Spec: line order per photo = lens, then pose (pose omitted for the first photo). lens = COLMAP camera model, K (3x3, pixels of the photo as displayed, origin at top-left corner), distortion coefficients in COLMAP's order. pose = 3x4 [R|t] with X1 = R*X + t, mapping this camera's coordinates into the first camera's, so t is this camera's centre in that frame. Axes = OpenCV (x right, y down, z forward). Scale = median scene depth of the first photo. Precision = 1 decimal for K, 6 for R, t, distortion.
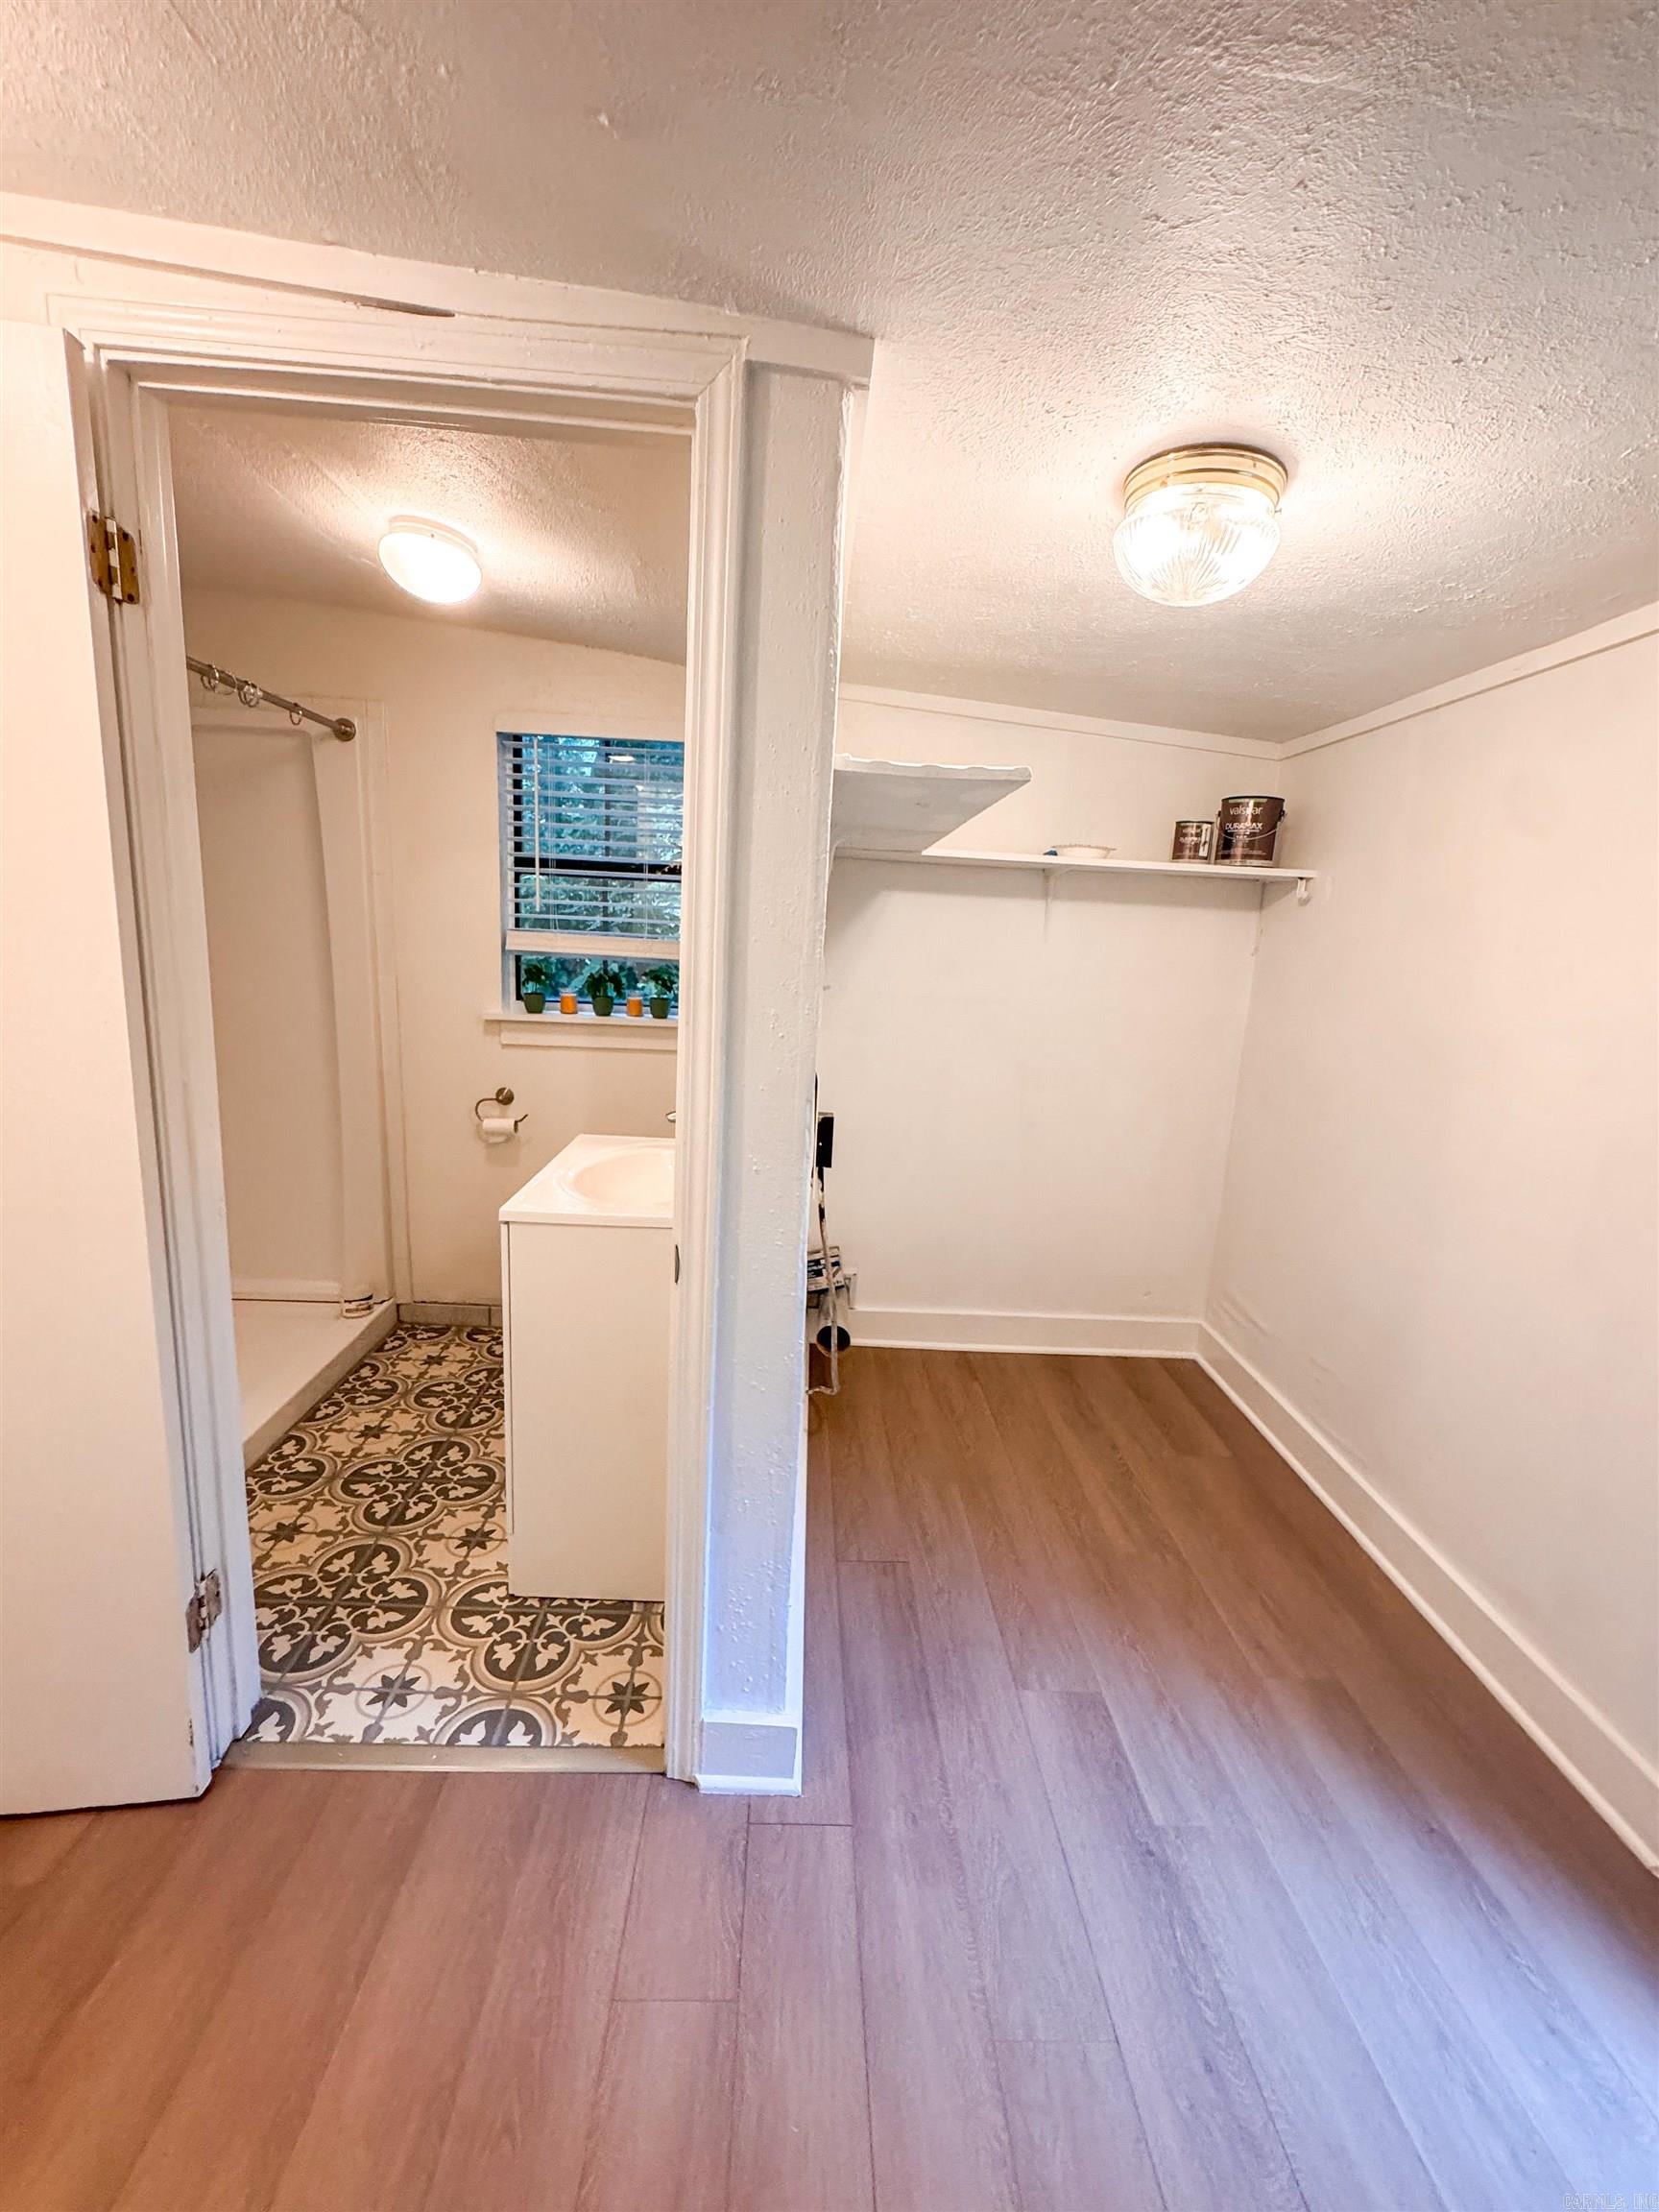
lens RADIAL K [[914.7, 0, 829.5], [0, 914.7, 1106.0], [0, 0, 1]] dist [-0.001764, 0.000172]
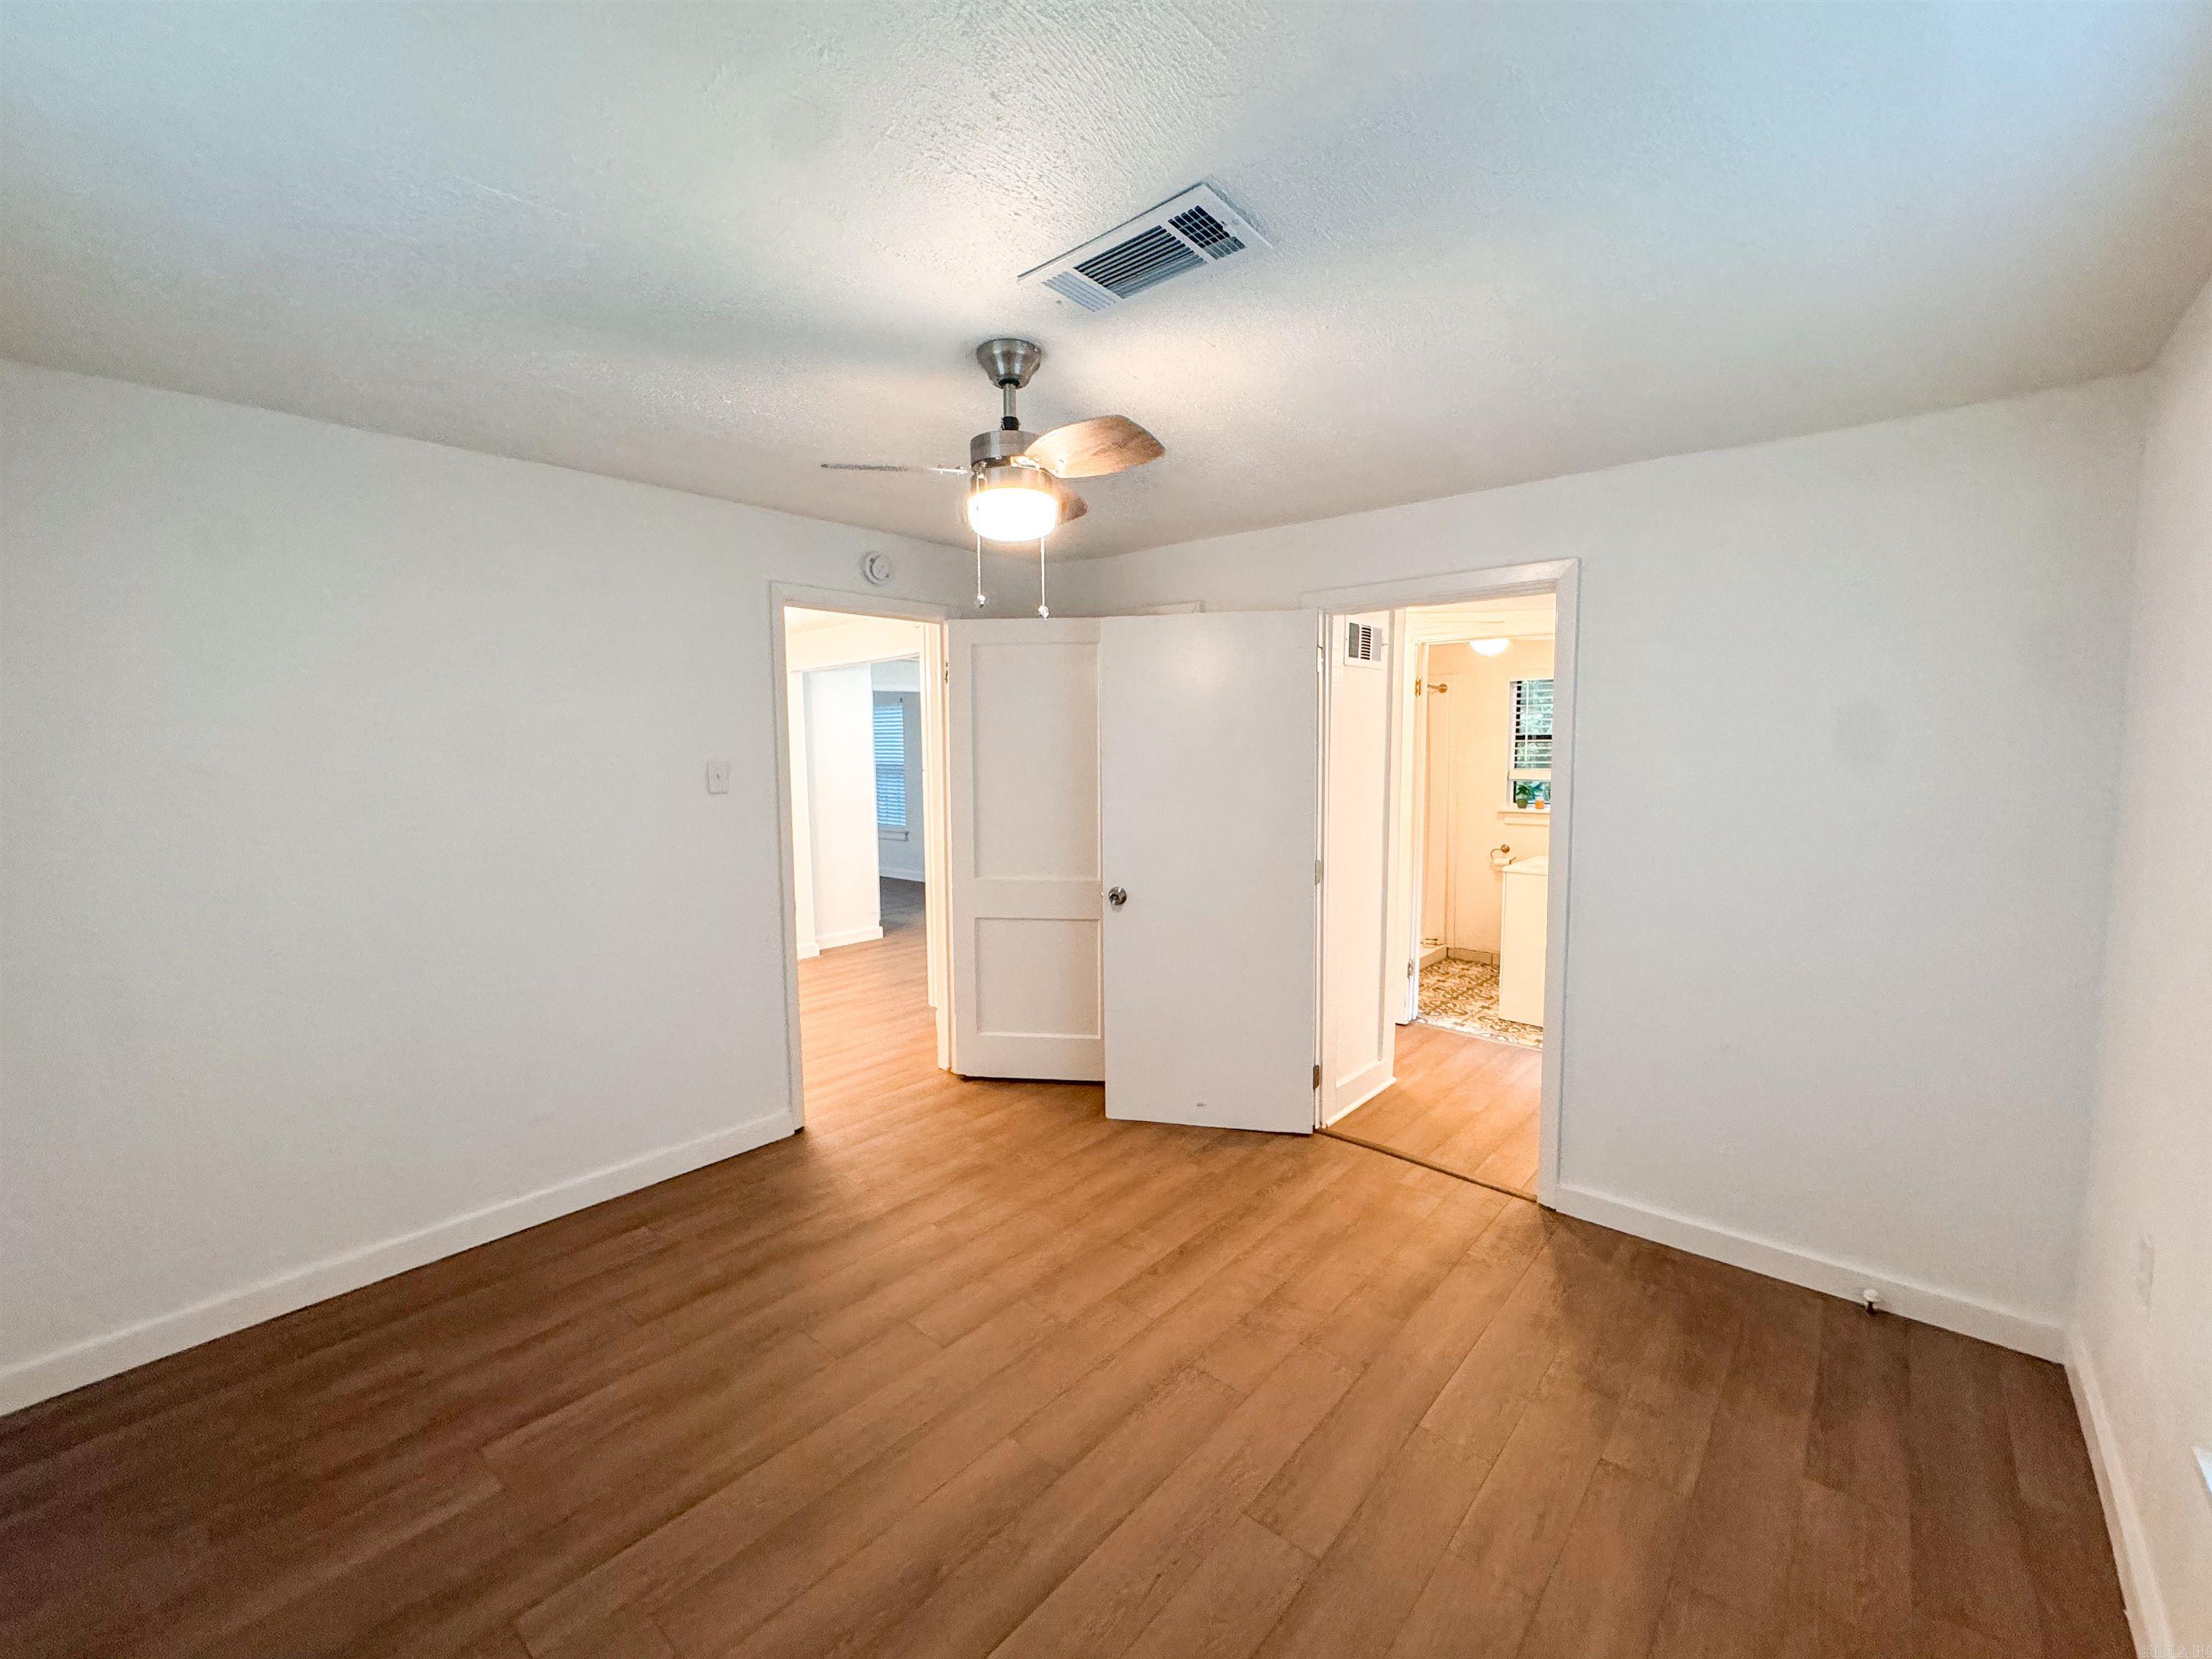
lens RADIAL K [[882.8, 0, 1101.7], [0, 882.8, 836.2], [0, 0, 1]] dist [-0.001519, 0.000068]
pose [[0.719295, 0.004967, -0.694687, 0.624813], [-0.082693, 0.993477, -0.078519, 0.321237], [0.689766, 0.113924, 0.715014, -1.768409]]
